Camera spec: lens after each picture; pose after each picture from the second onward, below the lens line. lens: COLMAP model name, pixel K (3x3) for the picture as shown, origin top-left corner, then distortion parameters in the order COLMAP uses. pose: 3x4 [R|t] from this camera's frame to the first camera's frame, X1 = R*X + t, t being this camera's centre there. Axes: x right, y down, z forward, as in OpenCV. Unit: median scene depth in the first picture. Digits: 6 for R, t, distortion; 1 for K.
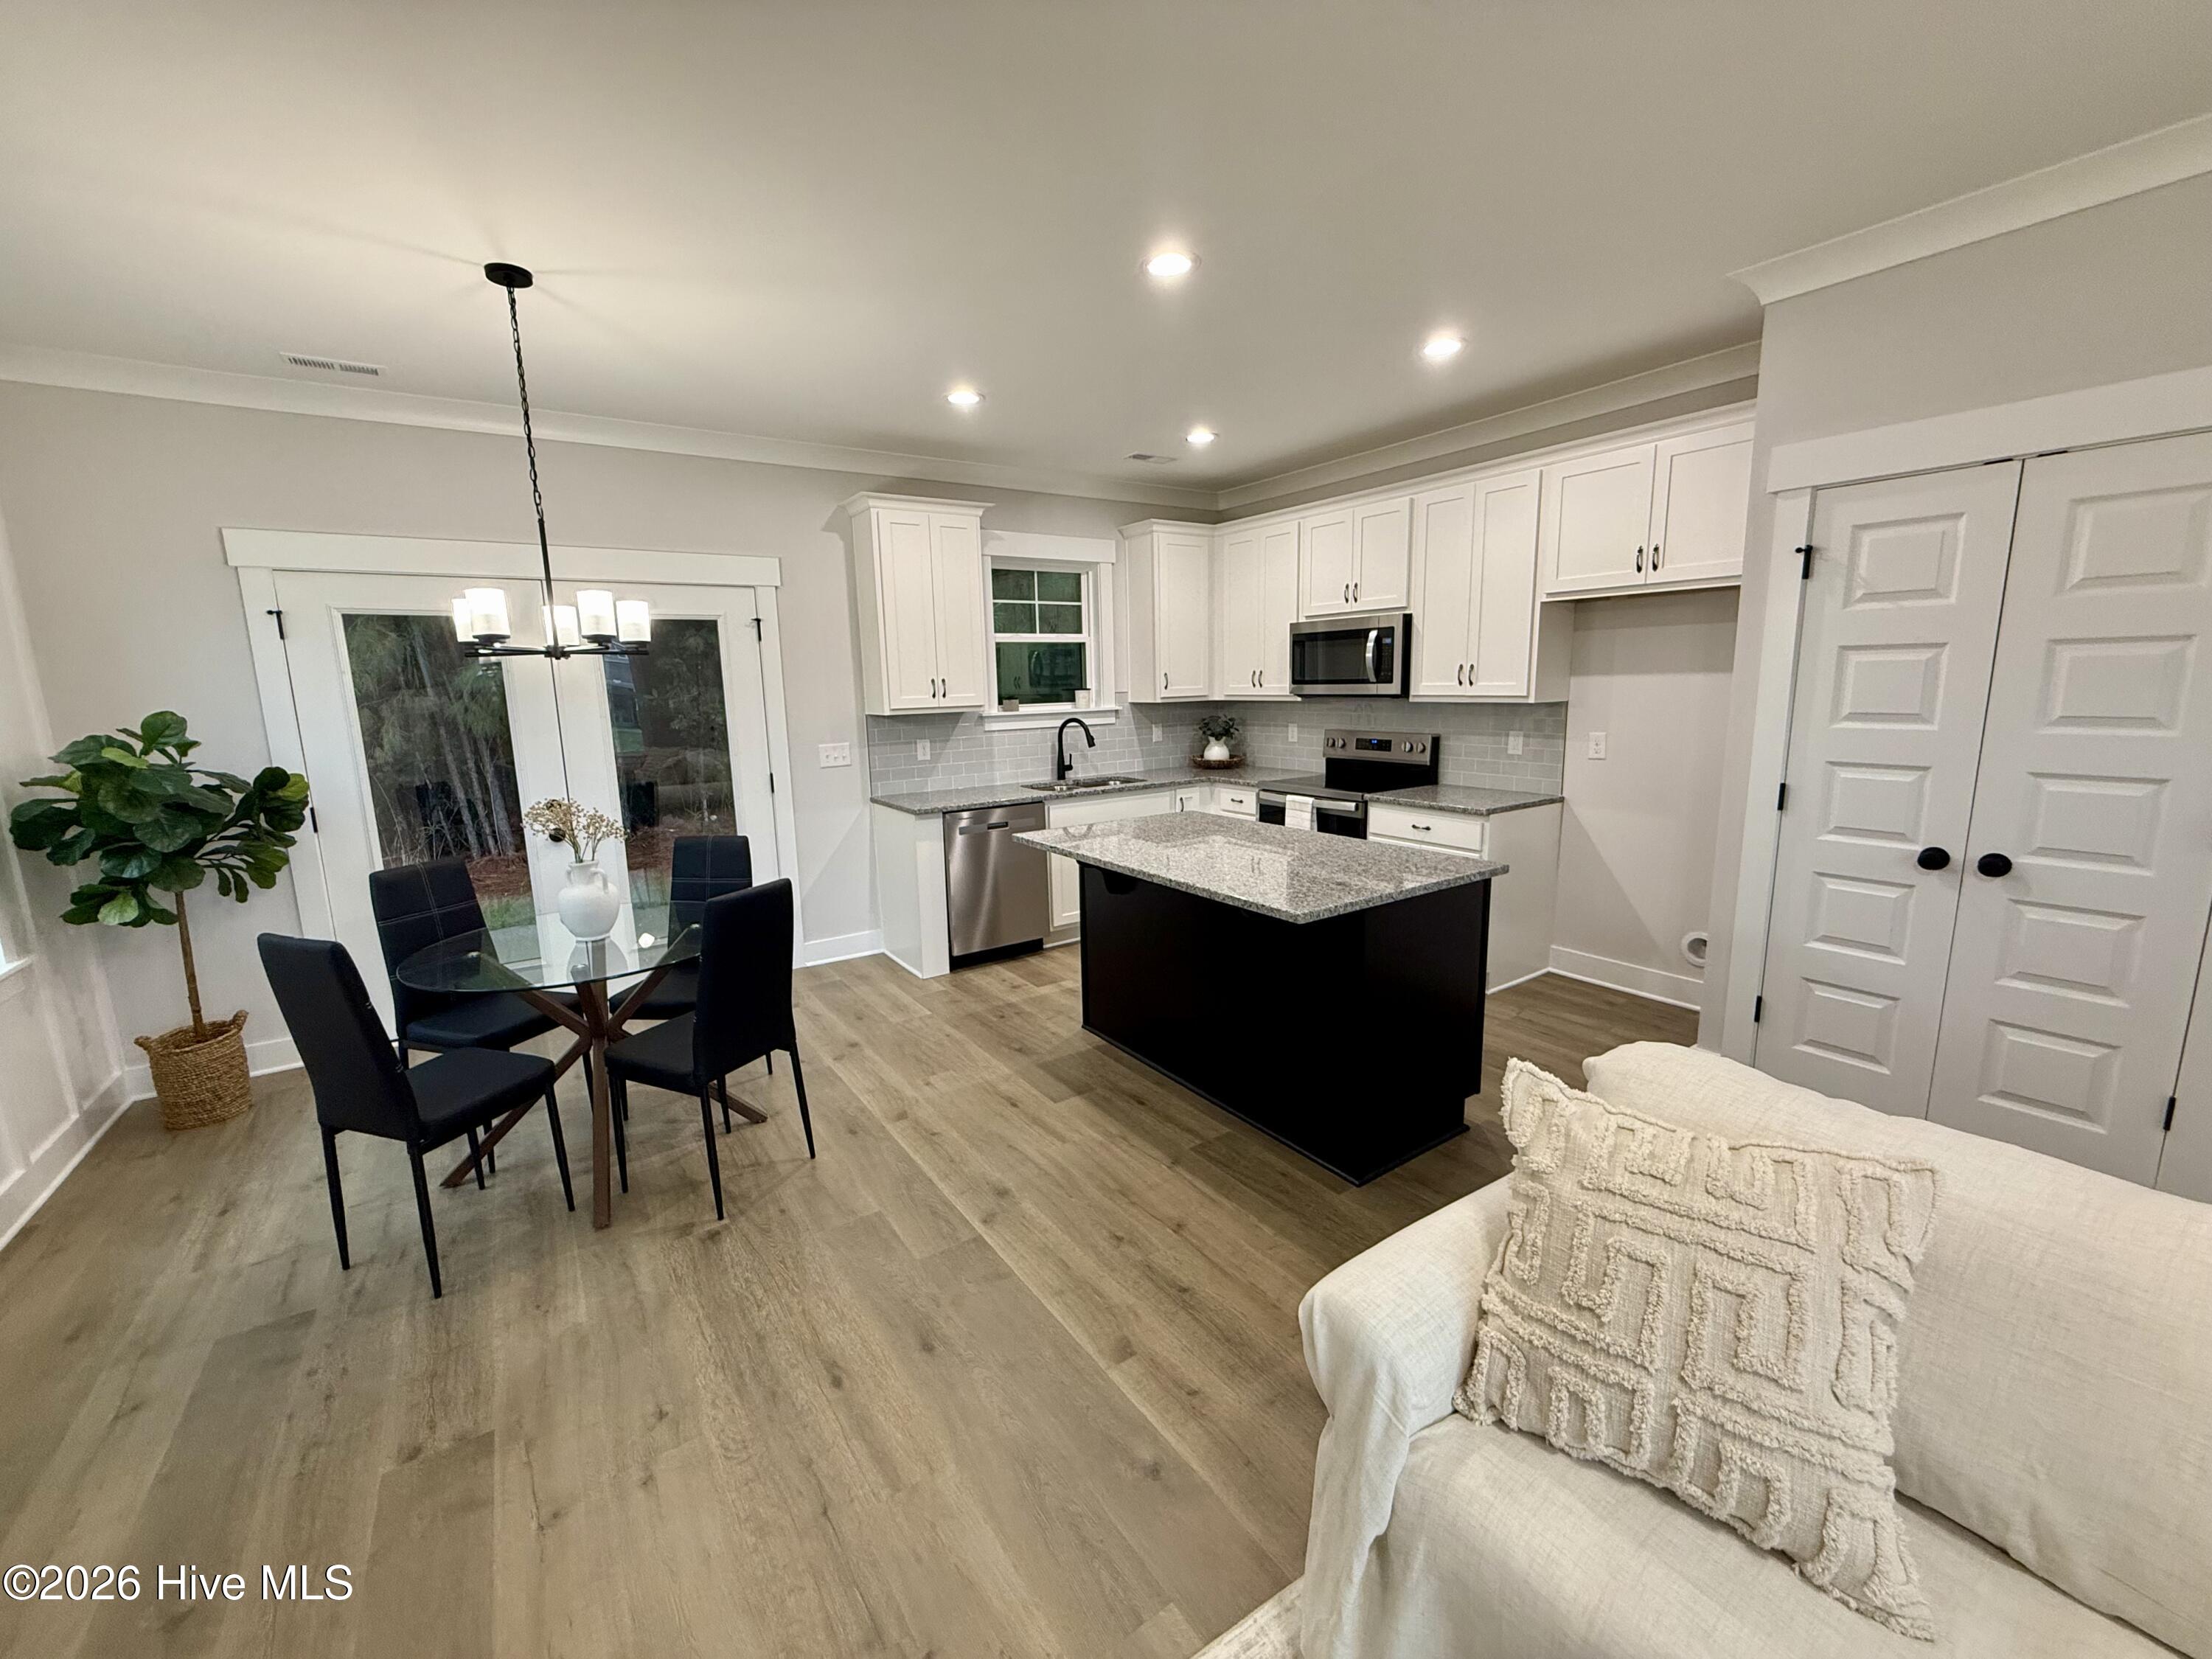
lens RADIAL K [[878.7, 0, 1096.3], [0, 878.7, 830.4], [0, 0, 1]] dist [-0.000118, -0.000263]
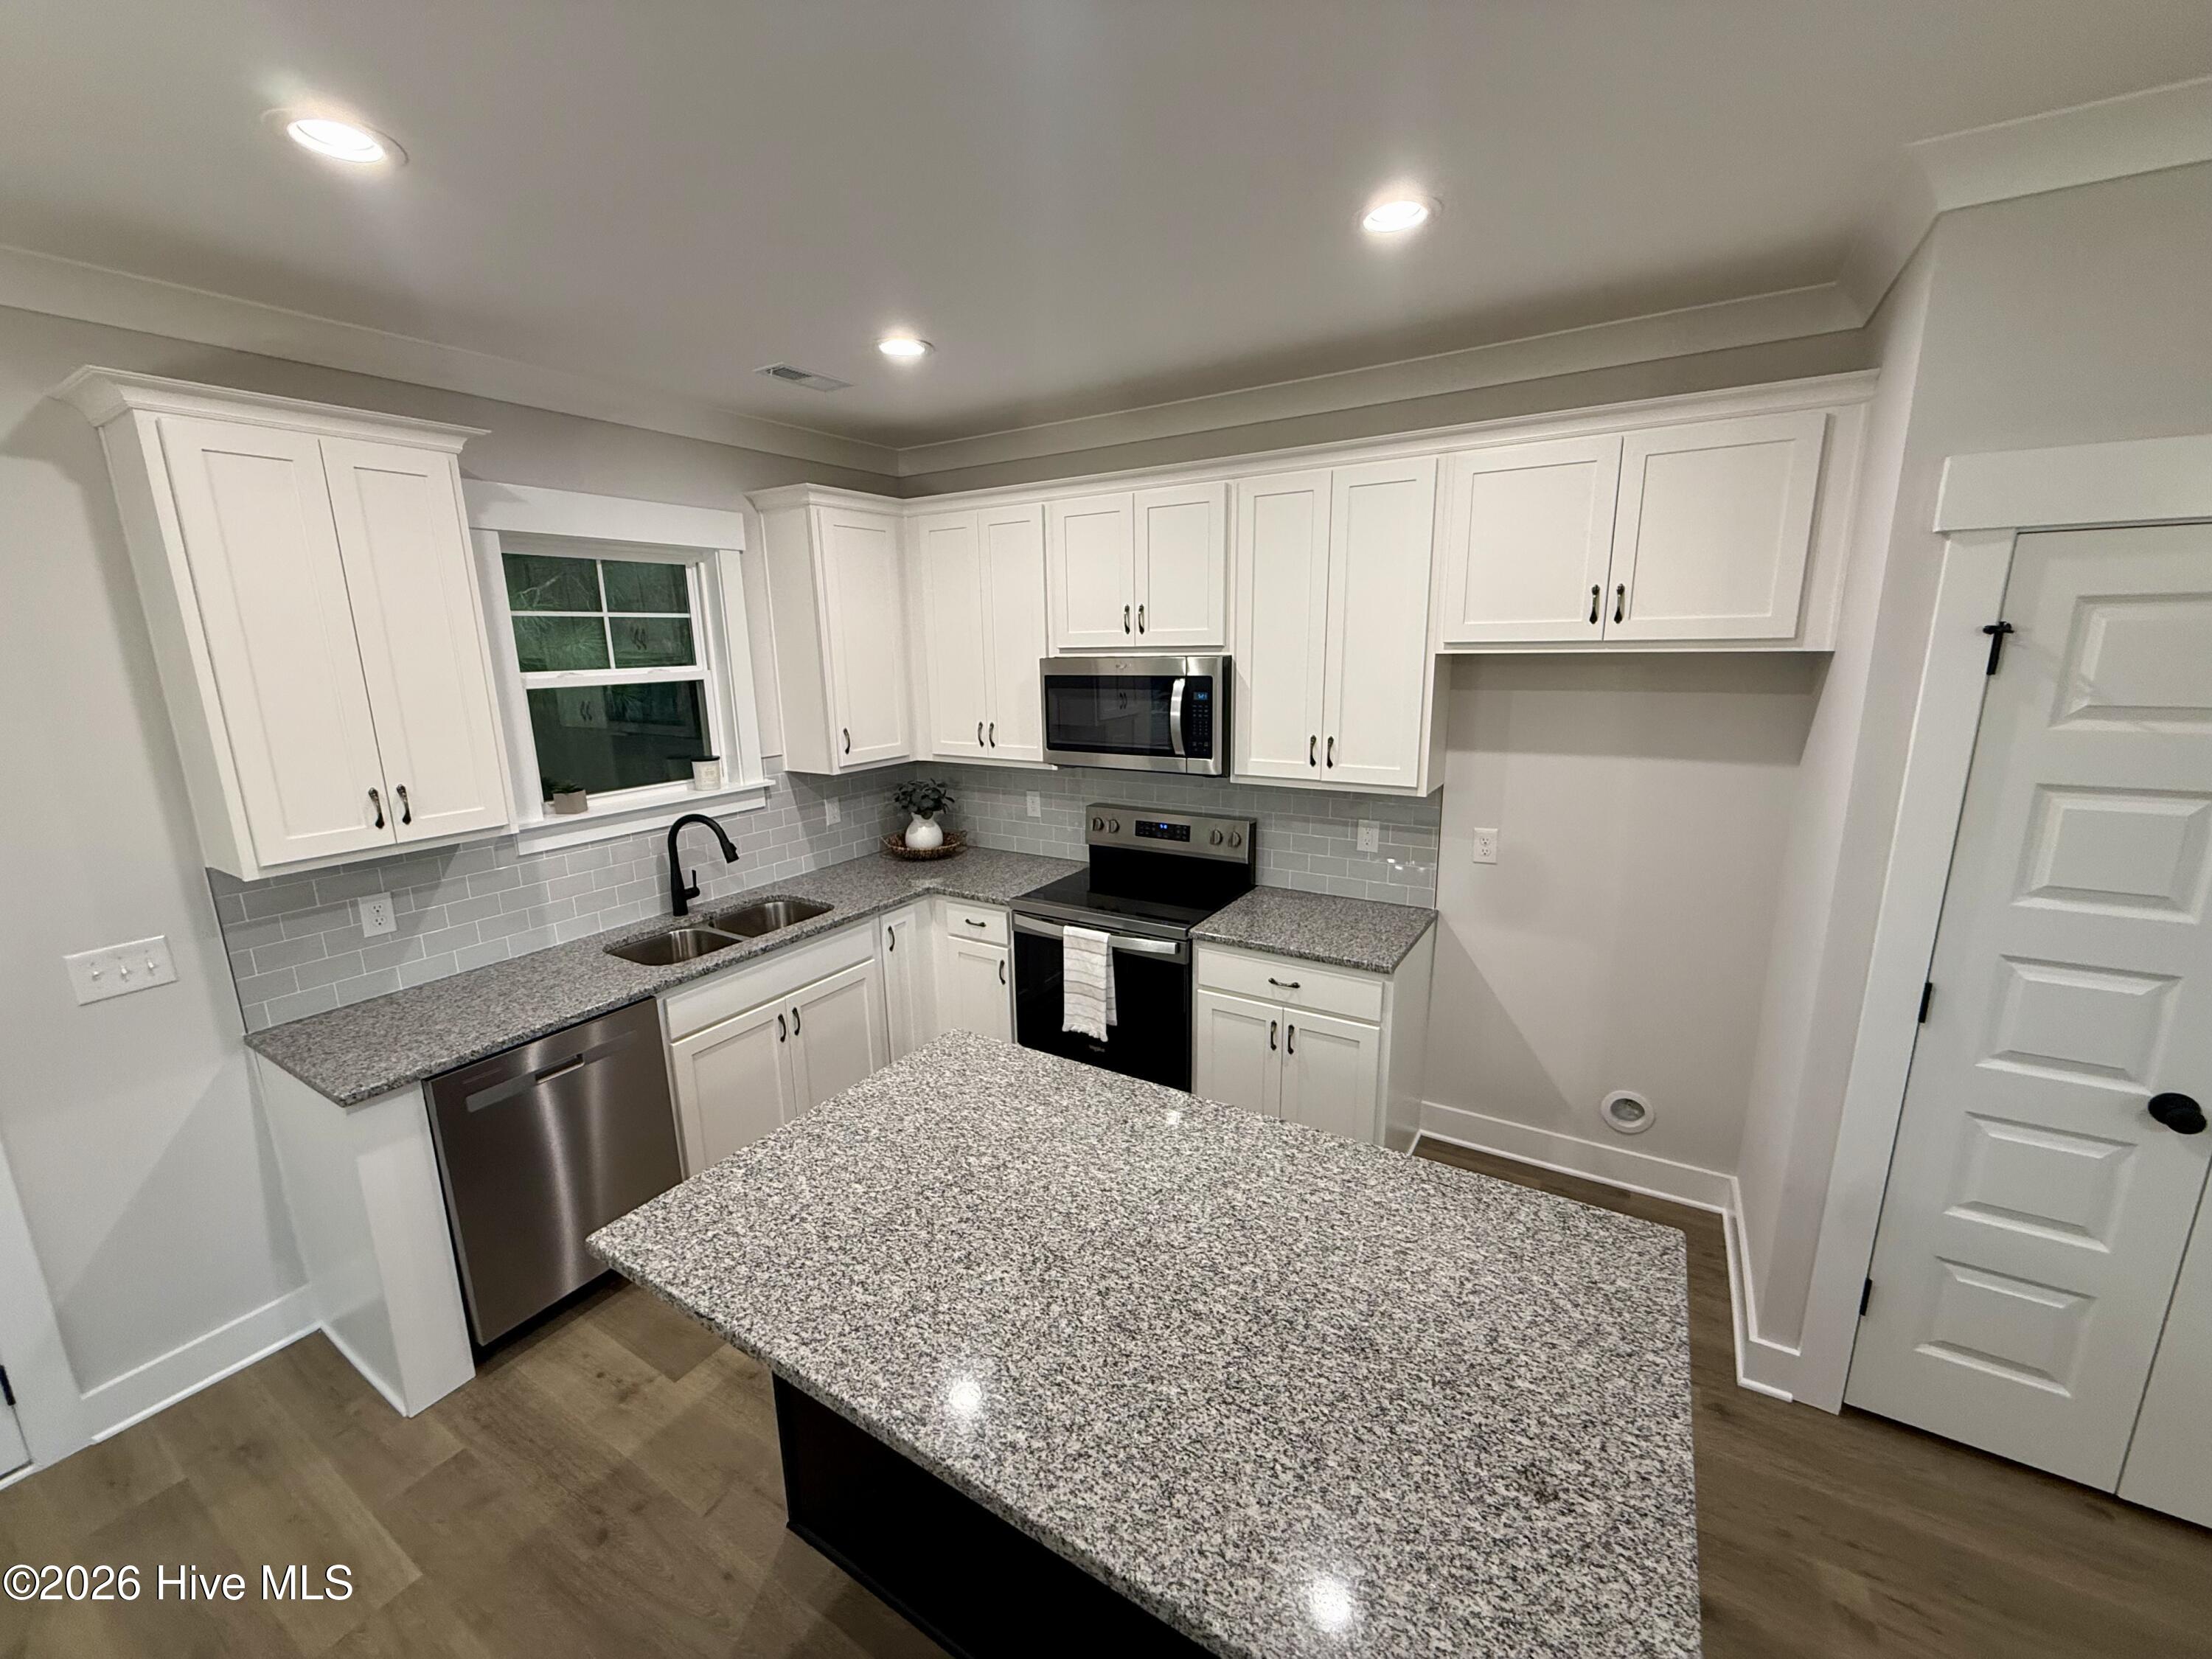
lens RADIAL K [[878.7, 0, 1096.3], [0, 878.7, 830.4], [0, 0, 1]] dist [-0.000118, -0.000263]
pose [[0.912162, -0.080578, 0.401830, -0.019552], [0.067078, 0.996613, 0.047579, -0.139489], [-0.404302, -0.016446, 0.914477, 0.383723]]
